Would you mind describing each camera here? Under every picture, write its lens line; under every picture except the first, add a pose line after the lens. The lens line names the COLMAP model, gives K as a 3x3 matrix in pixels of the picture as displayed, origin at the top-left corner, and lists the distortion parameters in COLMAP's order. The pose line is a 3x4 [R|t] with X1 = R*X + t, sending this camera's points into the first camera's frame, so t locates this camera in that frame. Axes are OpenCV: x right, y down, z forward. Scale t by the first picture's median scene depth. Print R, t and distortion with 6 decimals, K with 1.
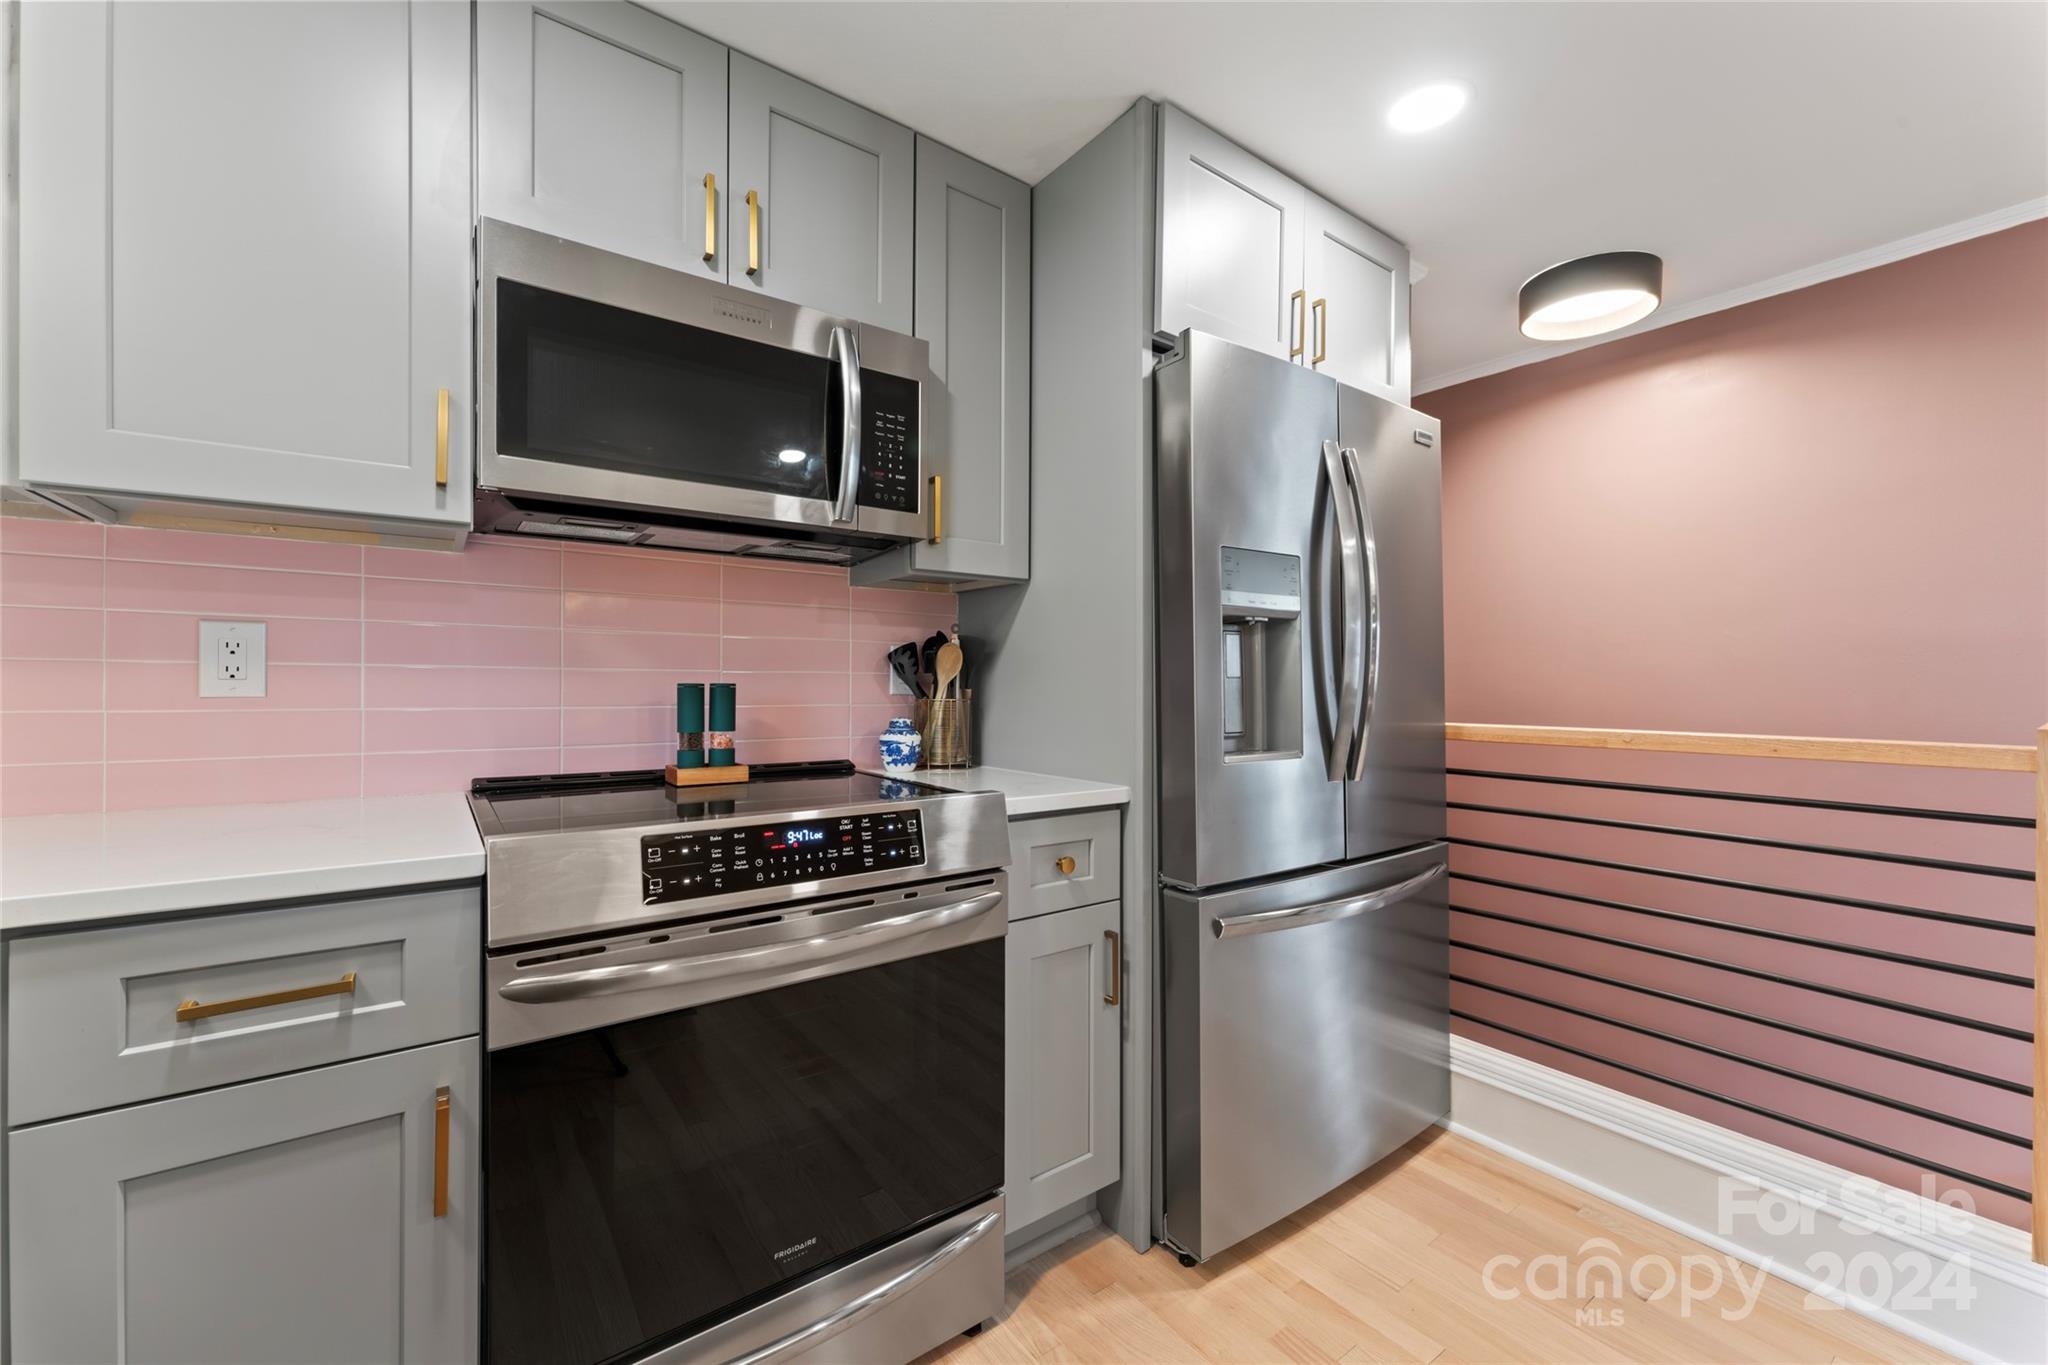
lens RADIAL K [[805.7, 0, 1013.2], [0, 805.7, 682.6], [0, 0, 1]] dist [0.001099, -0.000168]
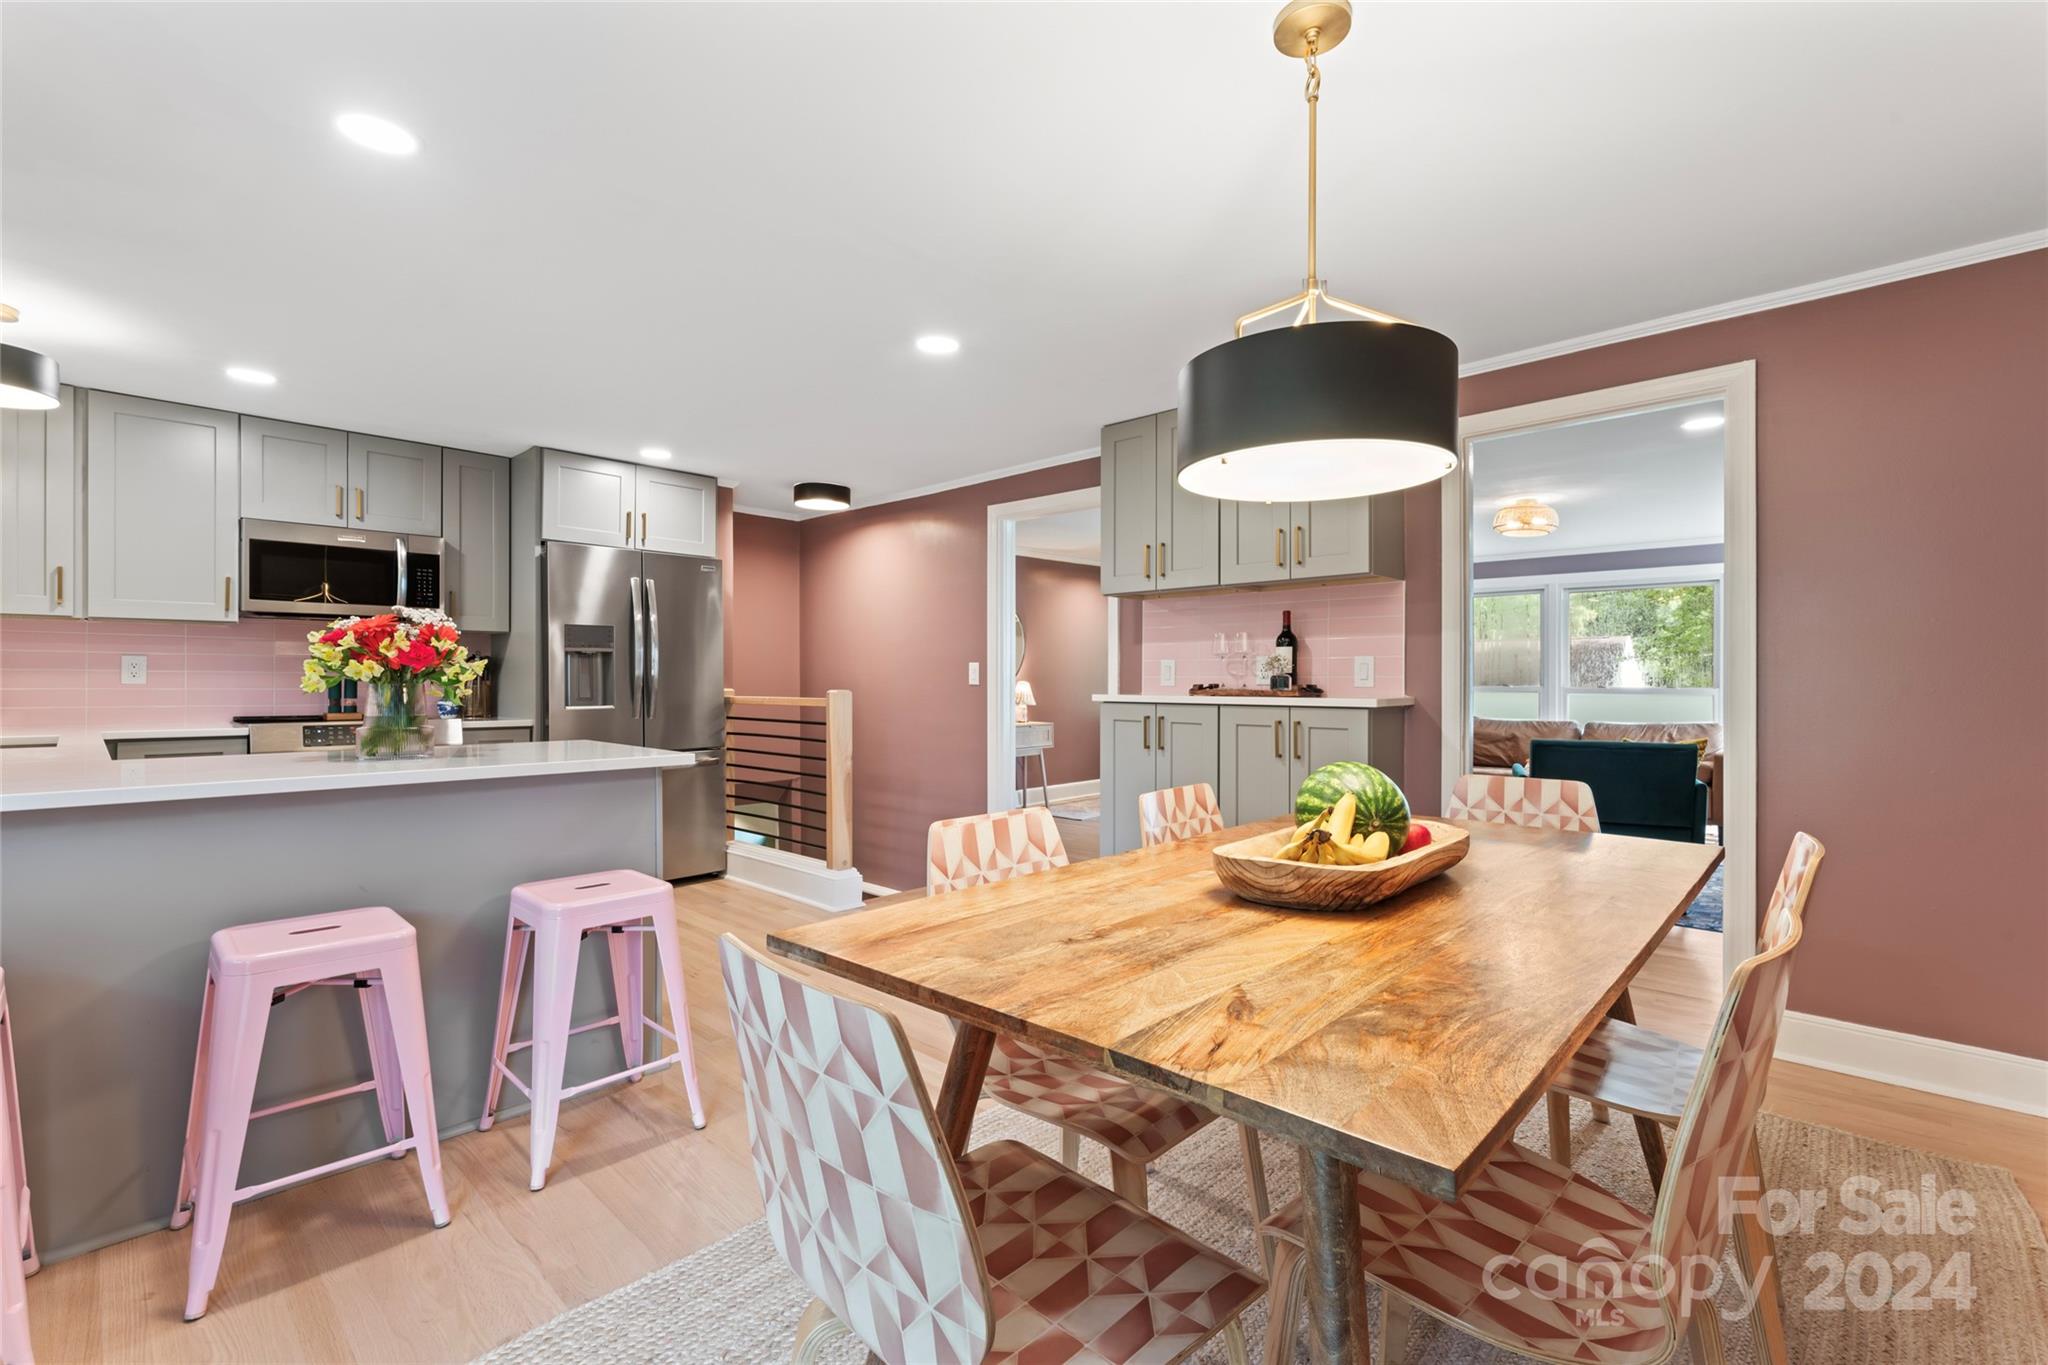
lens RADIAL K [[892.2, 0, 1022.3], [0, 892.2, 675.5], [0, 0, 1]] dist [-0.004829, -0.000551]
pose [[0.982094, 0.000861, 0.188388, 1.223212], [-0.000750, 1.000000, -0.000661, -0.007527], [-0.188389, 0.000508, 0.982094, -2.188565]]
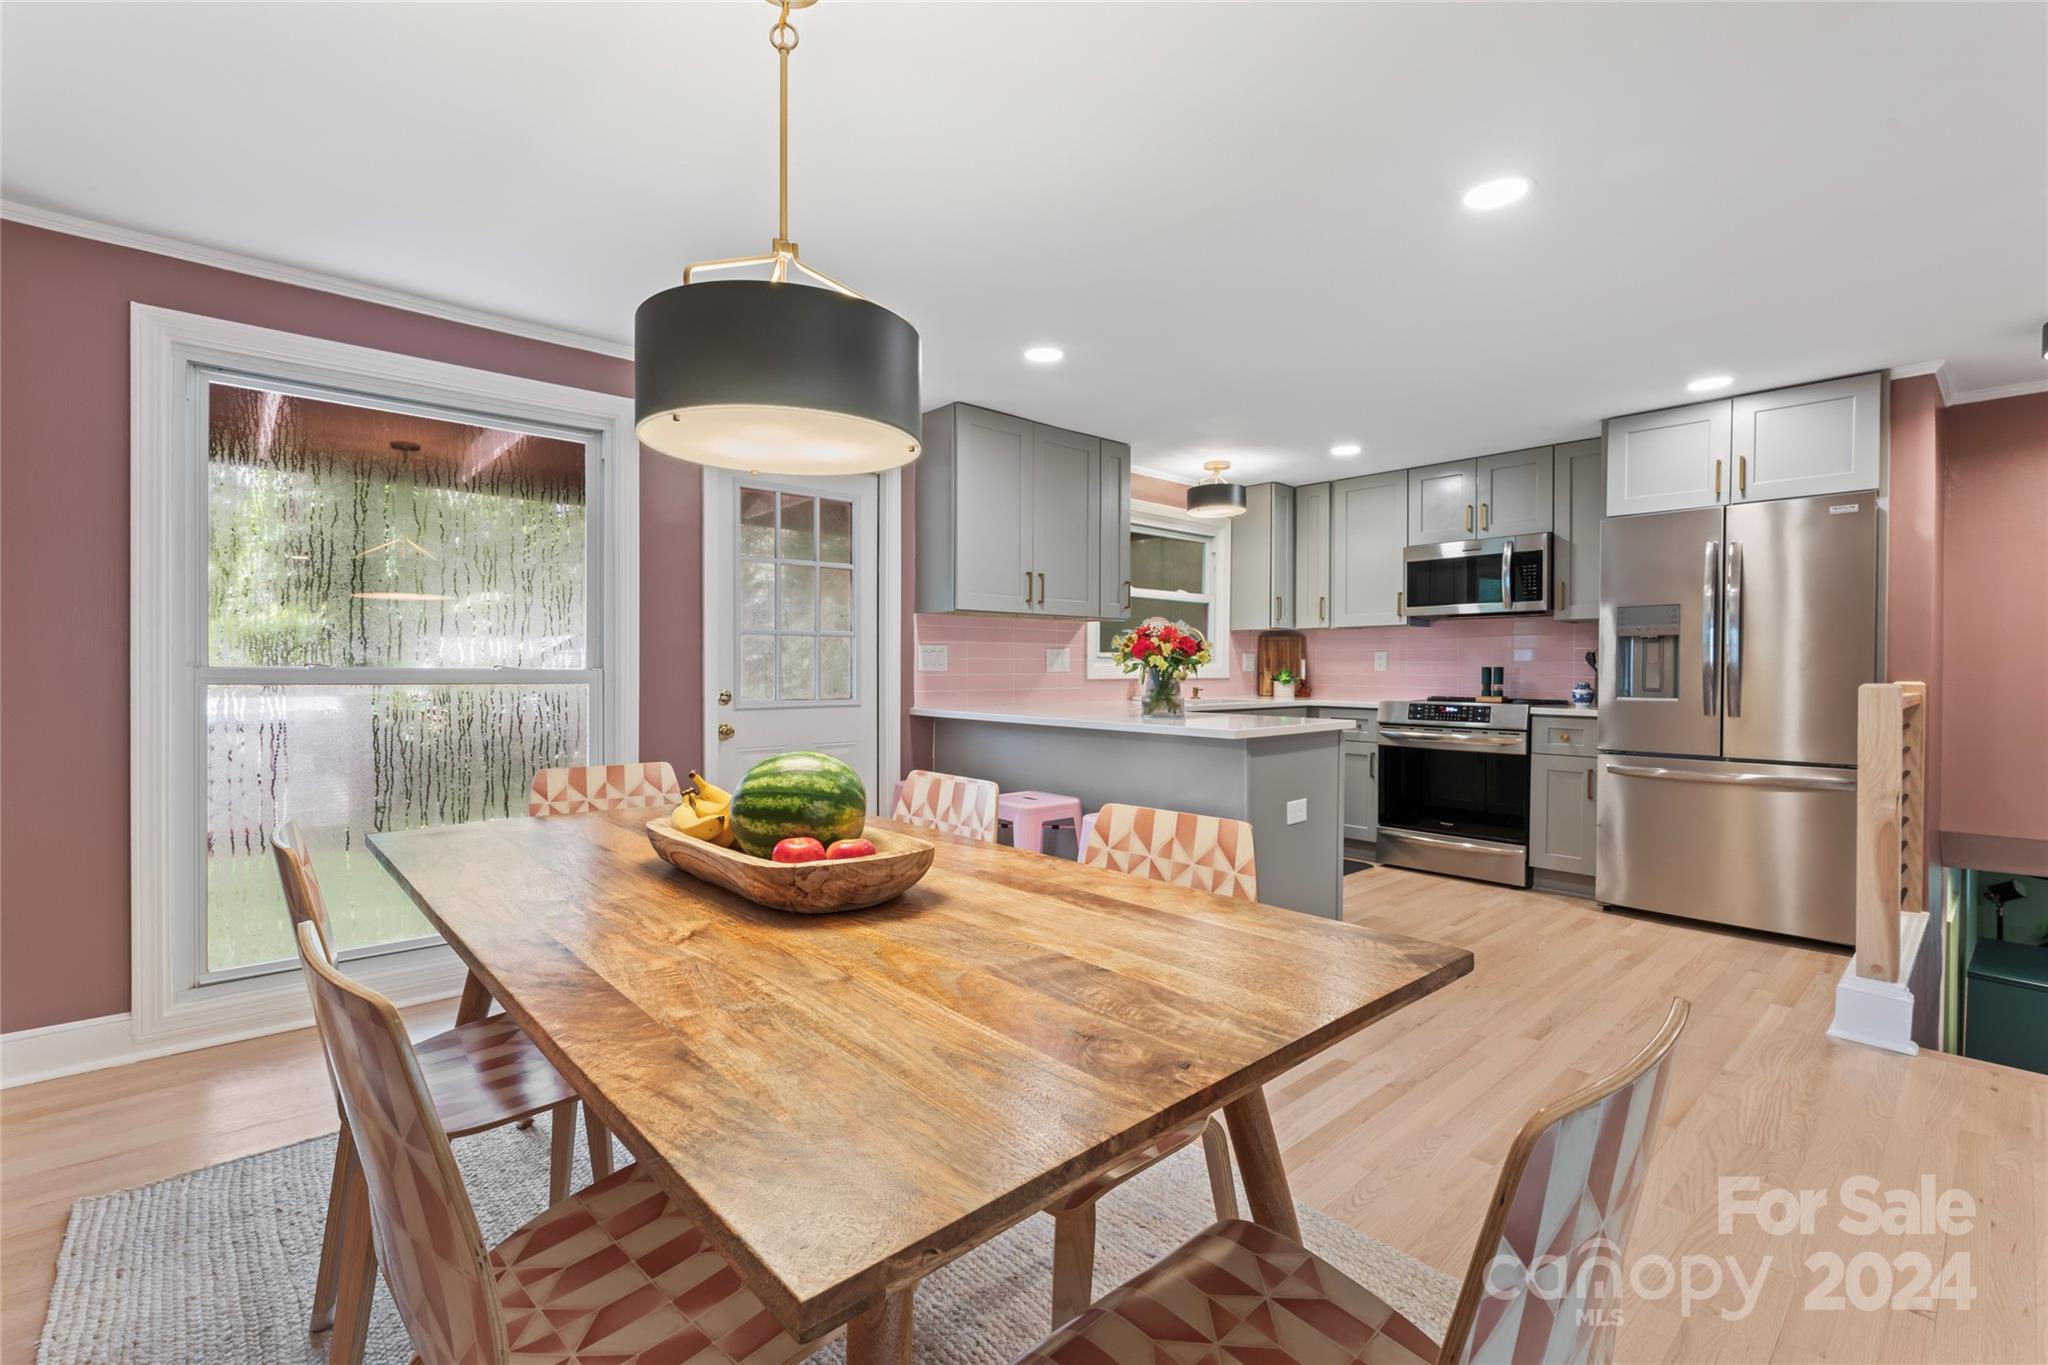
lens RADIAL K [[892.2, 0, 1022.3], [0, 892.2, 675.5], [0, 0, 1]] dist [-0.004829, -0.000551]
pose [[0.107065, 0.006496, -0.994231, 2.795018], [0.000600, 0.999978, 0.006599, 0.011151], [0.994252, -0.001303, 0.107058, -1.059863]]
